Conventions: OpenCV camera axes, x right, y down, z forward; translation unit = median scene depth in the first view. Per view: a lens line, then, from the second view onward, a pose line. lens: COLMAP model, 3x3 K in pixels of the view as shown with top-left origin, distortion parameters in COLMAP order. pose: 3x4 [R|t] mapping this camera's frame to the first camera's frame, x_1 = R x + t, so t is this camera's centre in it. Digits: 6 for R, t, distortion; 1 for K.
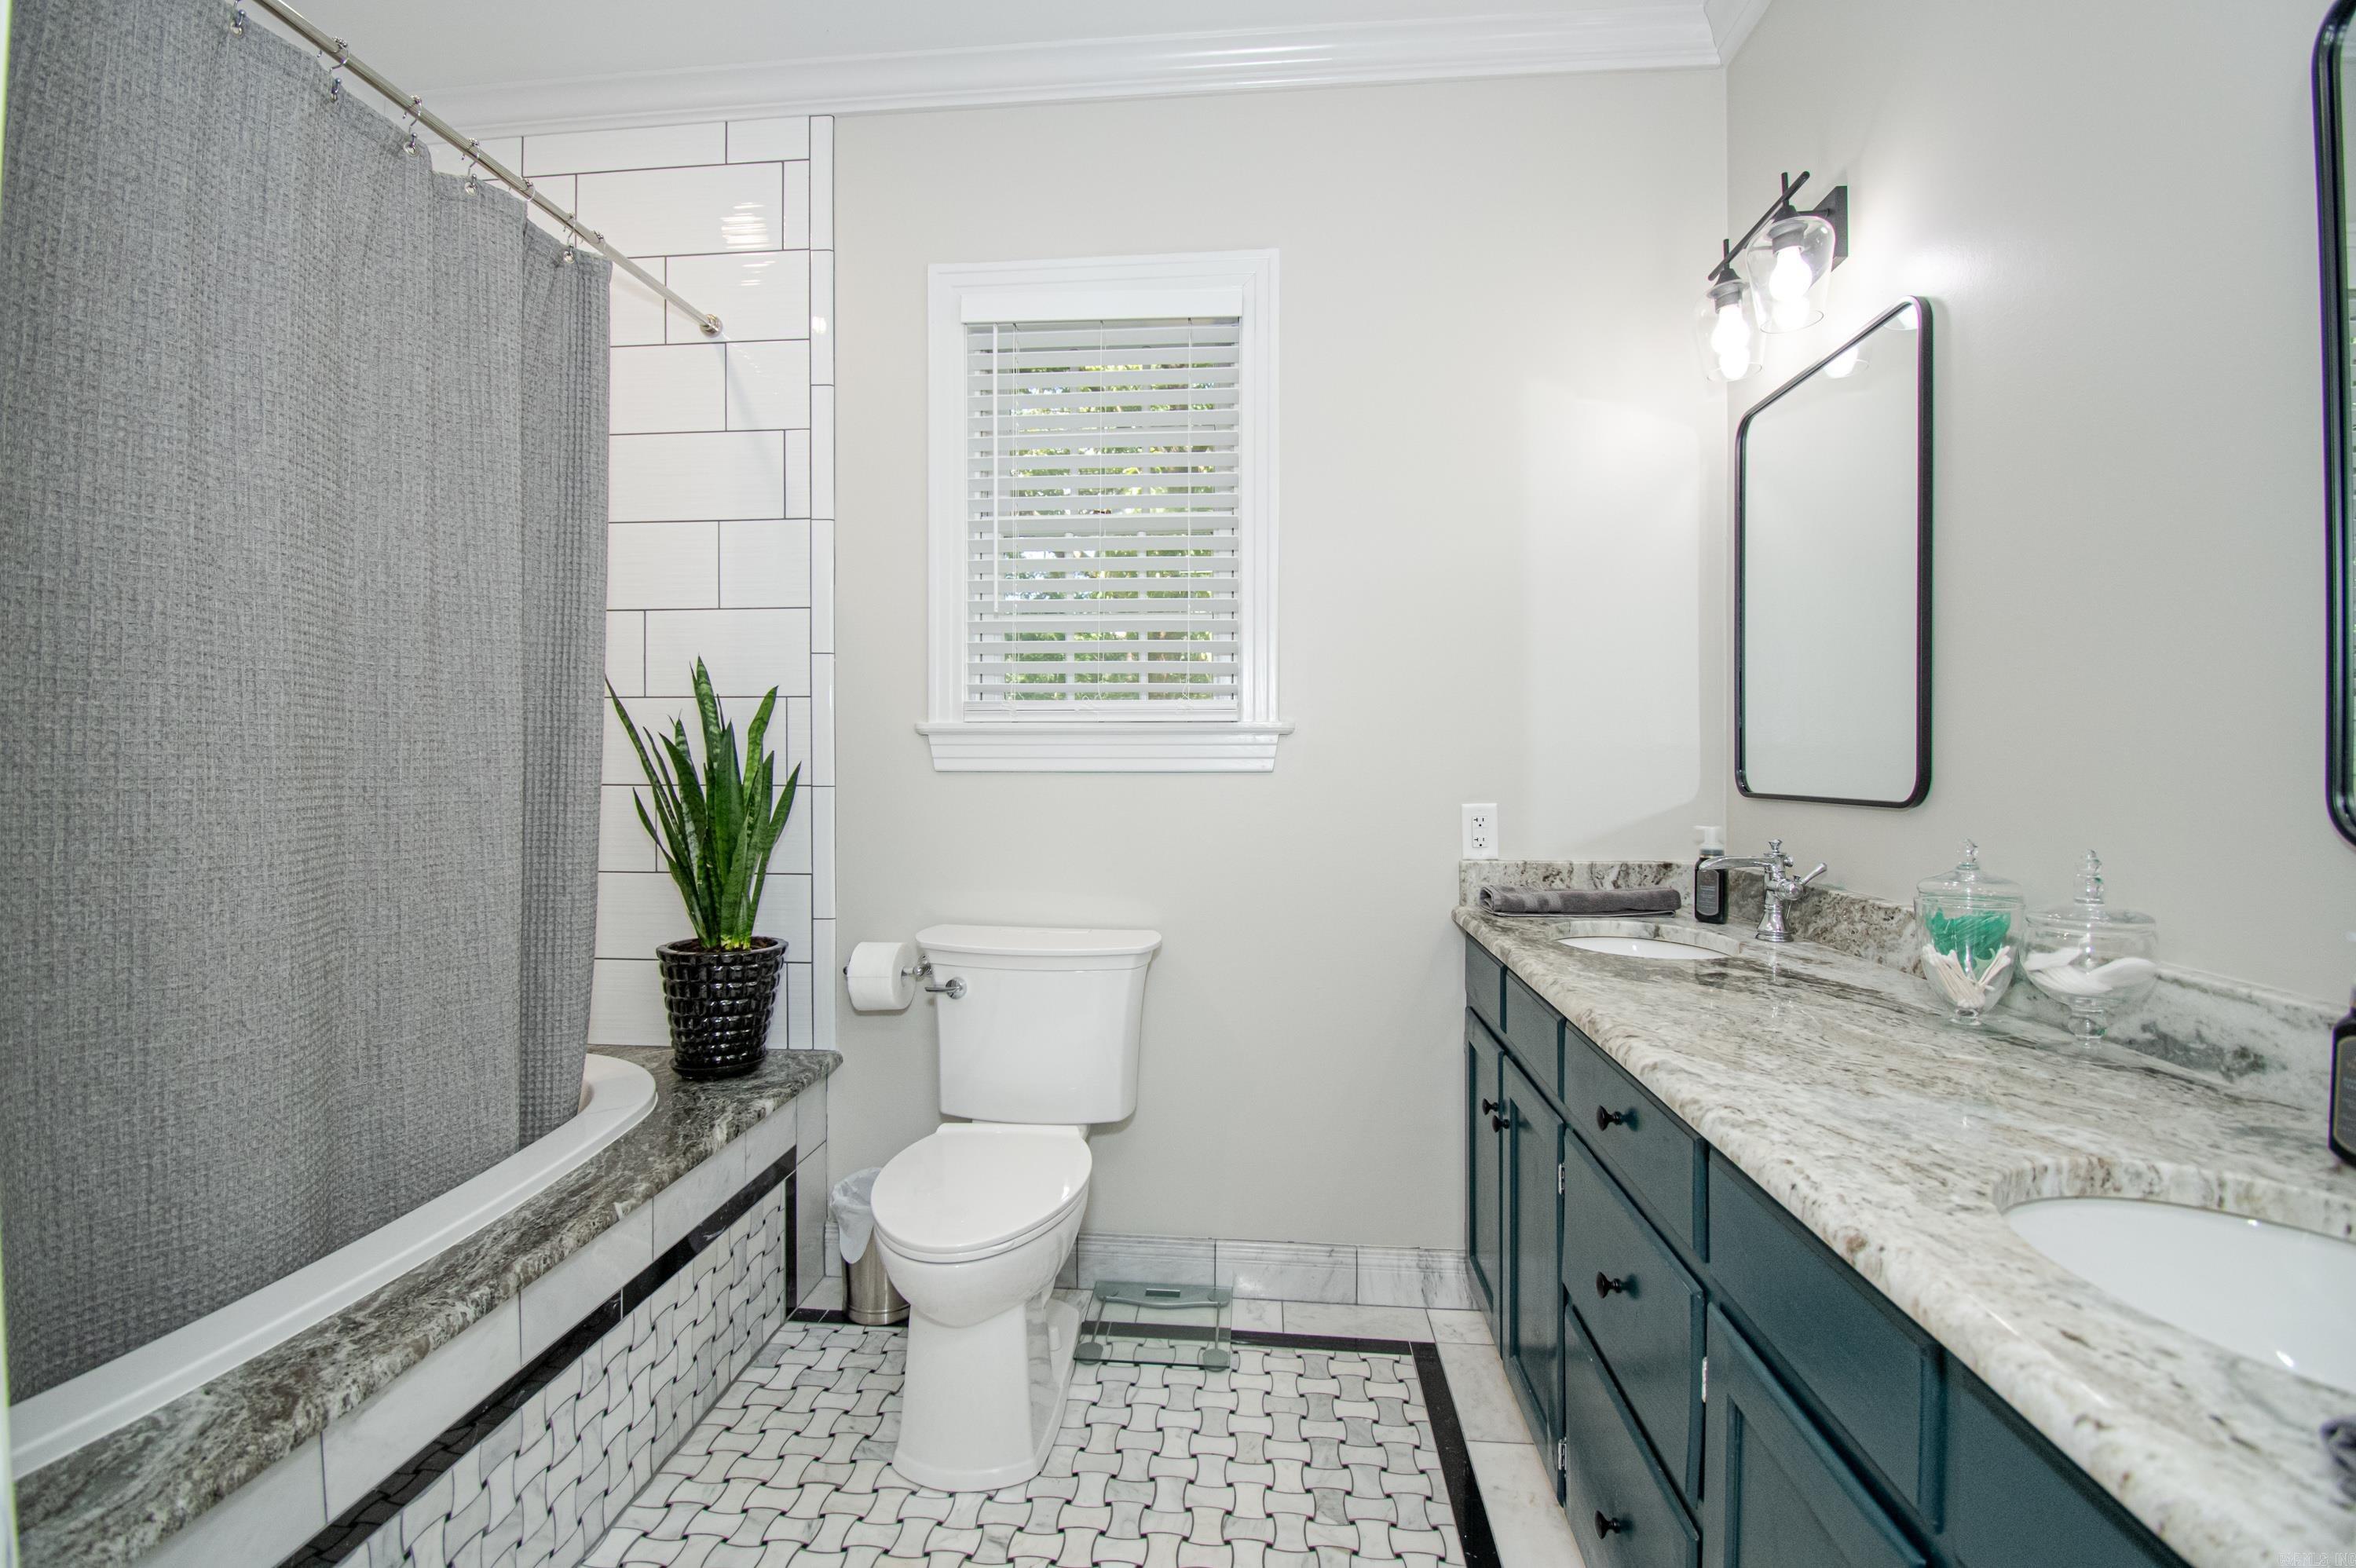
lens RADIAL K [[1045.0, 0, 1164.1], [0, 1045.0, 788.1], [0, 0, 1]] dist [0.006947, -0.017772]
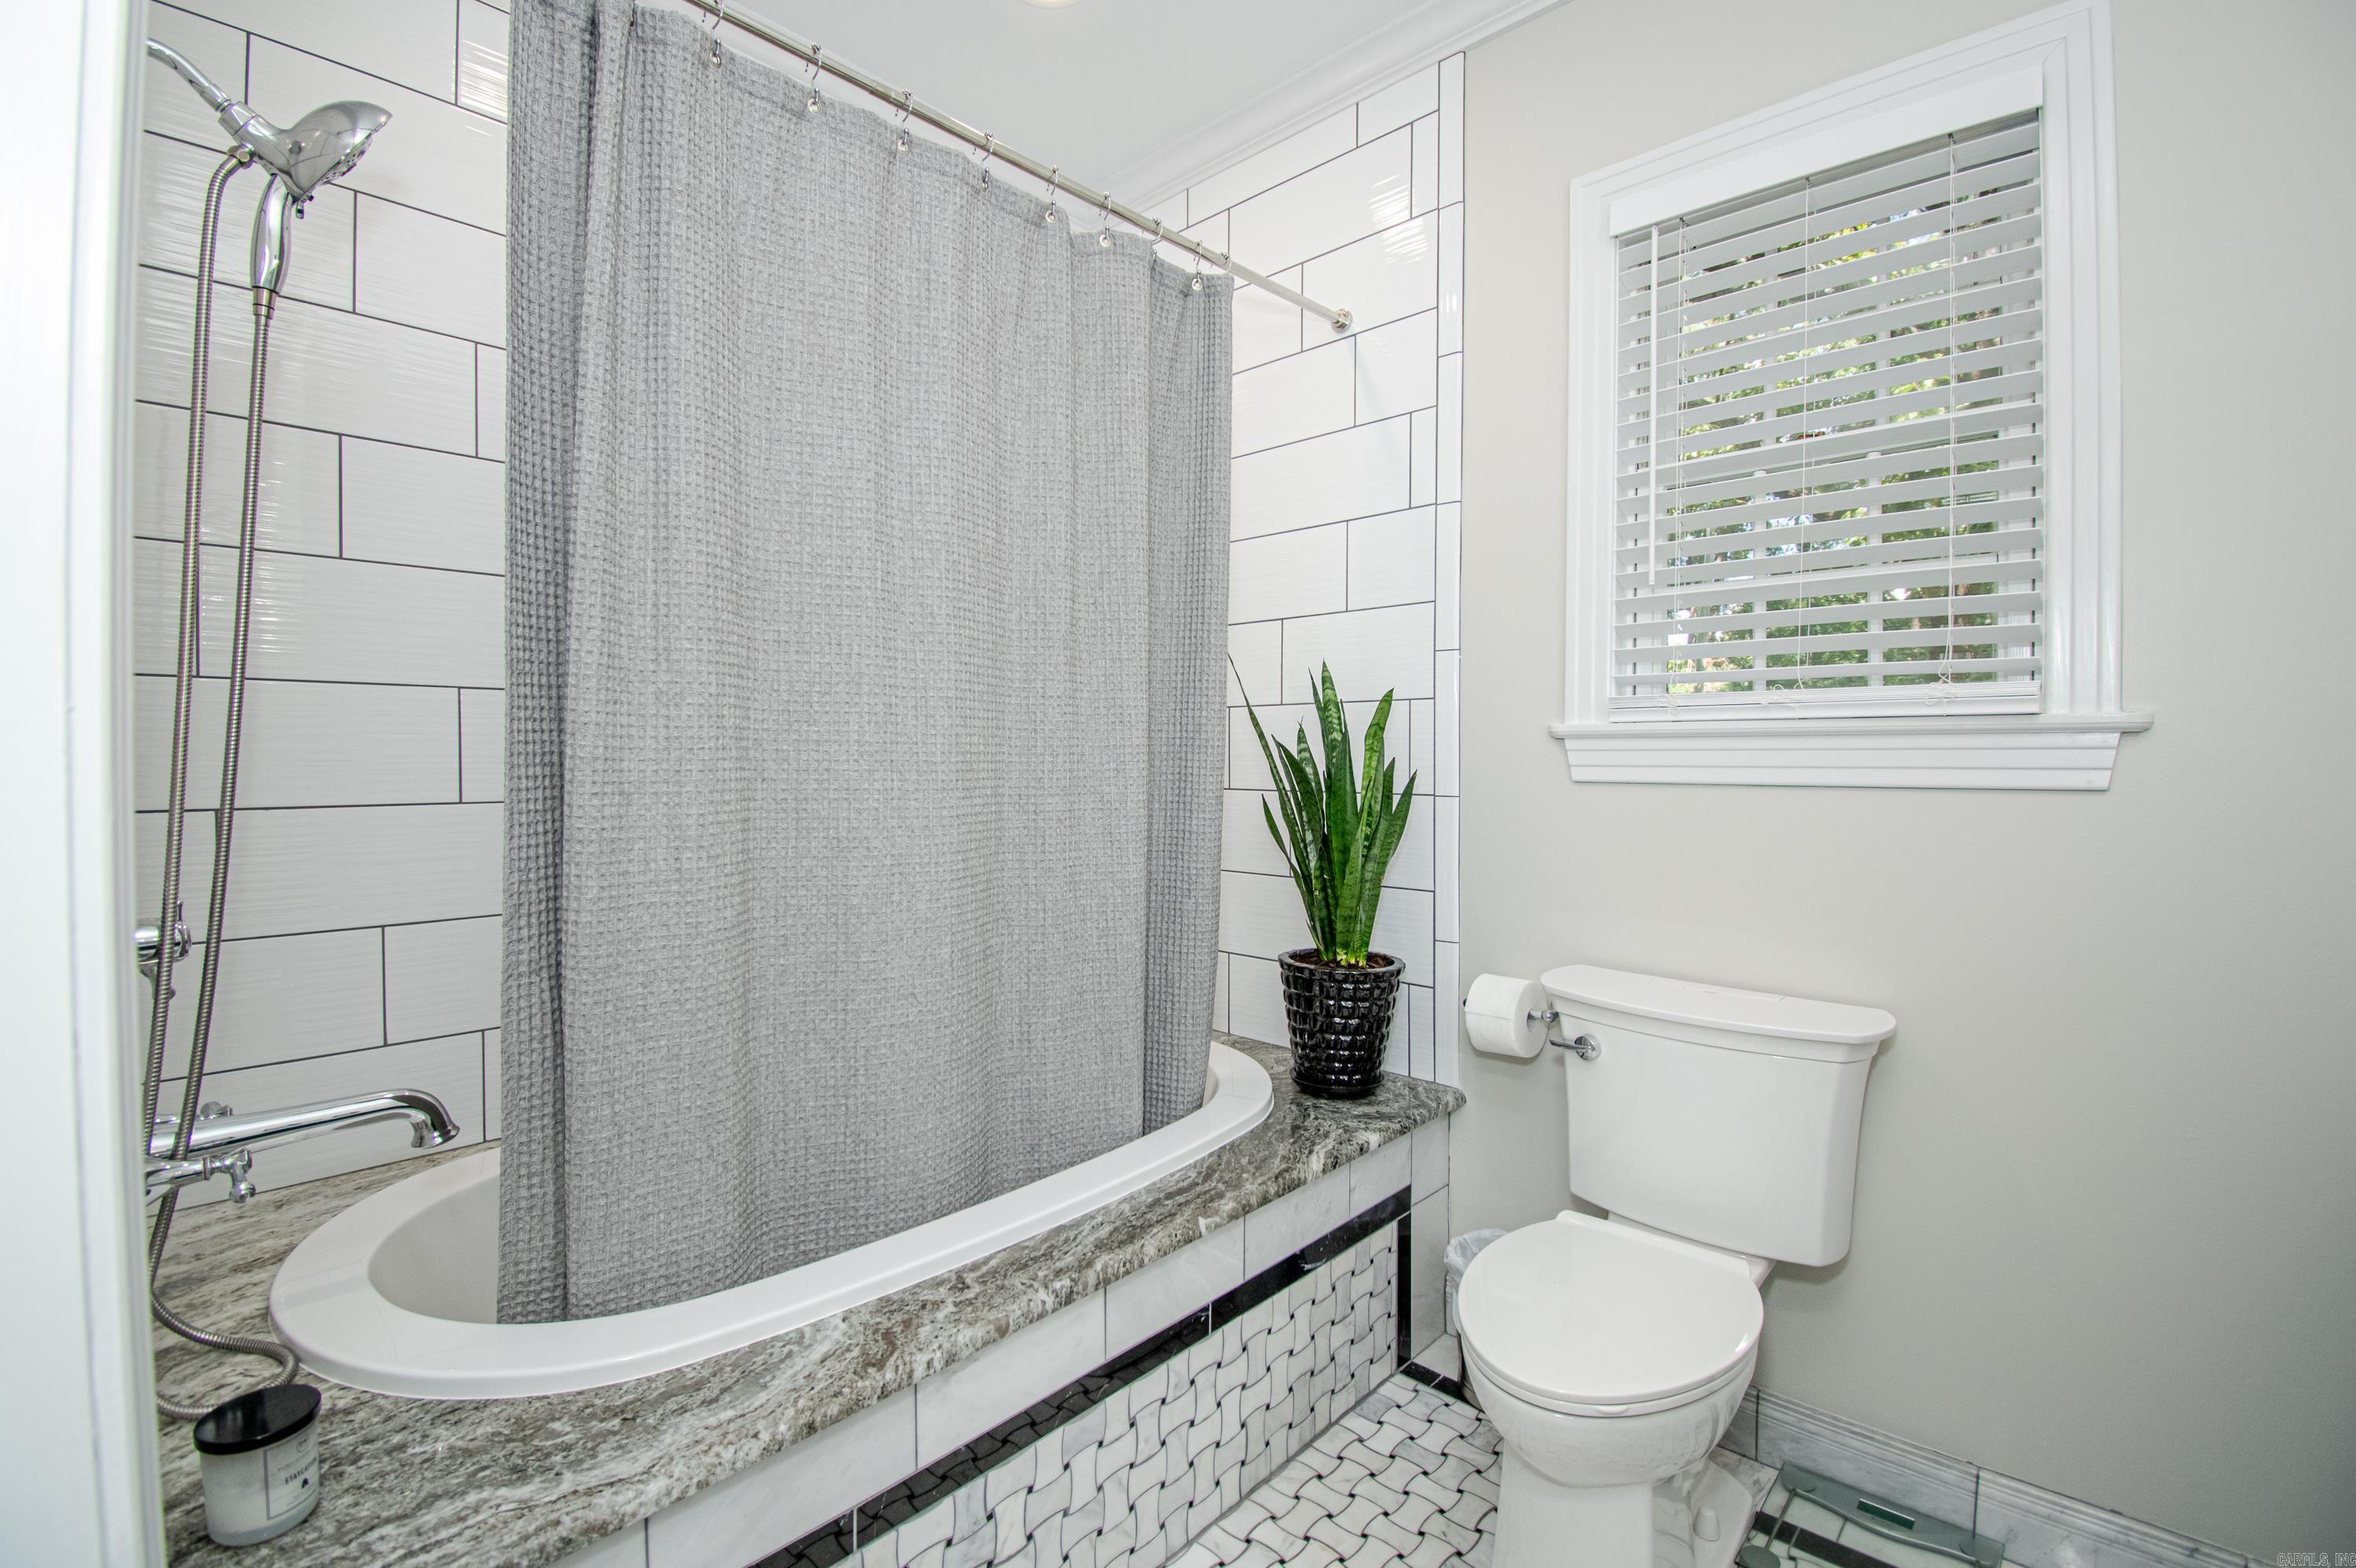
lens RADIAL K [[1045.0, 0, 1143.2], [0, 1045.0, 780.5], [0, 0, 1]] dist [0.006947, -0.017772]
pose [[0.786522, 0.011531, -0.617454, 0.035944], [-0.013502, 0.999908, 0.001474, -0.017347], [0.617414, 0.007178, 0.786605, 0.158189]]
